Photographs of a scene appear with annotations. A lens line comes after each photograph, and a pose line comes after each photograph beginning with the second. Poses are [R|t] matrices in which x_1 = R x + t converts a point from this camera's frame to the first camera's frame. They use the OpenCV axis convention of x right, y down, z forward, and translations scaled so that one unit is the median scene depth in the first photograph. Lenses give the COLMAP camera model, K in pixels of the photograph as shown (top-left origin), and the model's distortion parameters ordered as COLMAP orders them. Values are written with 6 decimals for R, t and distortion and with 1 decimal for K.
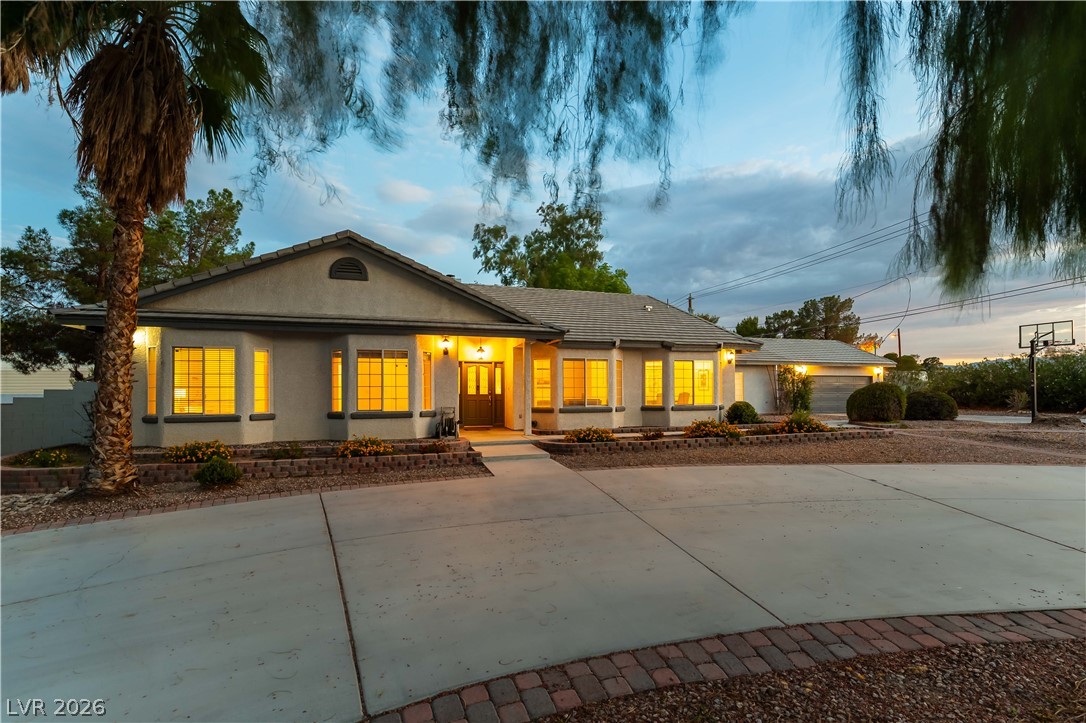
lens RADIAL K [[461.5, 0, 541.2], [0, 461.5, 396.0], [0, 0, 1]] dist [0.000041, -0.000012]
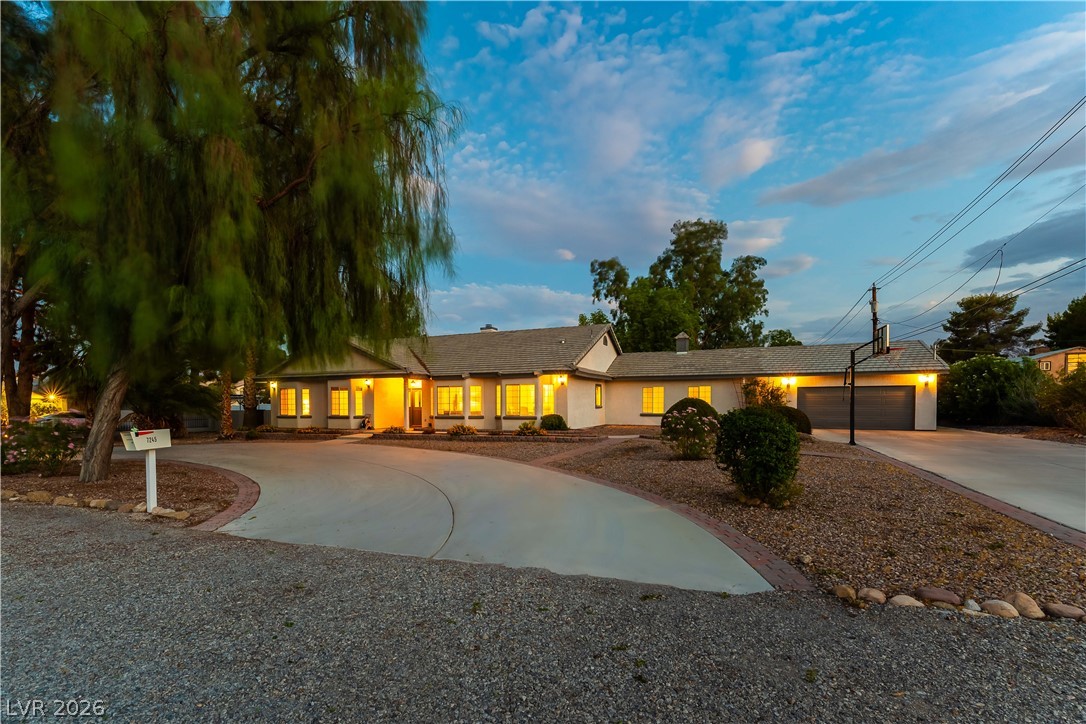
lens RADIAL K [[461.5, 0, 541.2], [0, 461.5, 396.5], [0, 0, 1]] dist [0.000041, -0.000012]
pose [[0.780397, -0.003421, -0.625275, 1.628445], [-0.001493, 0.999972, -0.007334, -0.038448], [0.625282, 0.006657, 0.780370, -0.078549]]
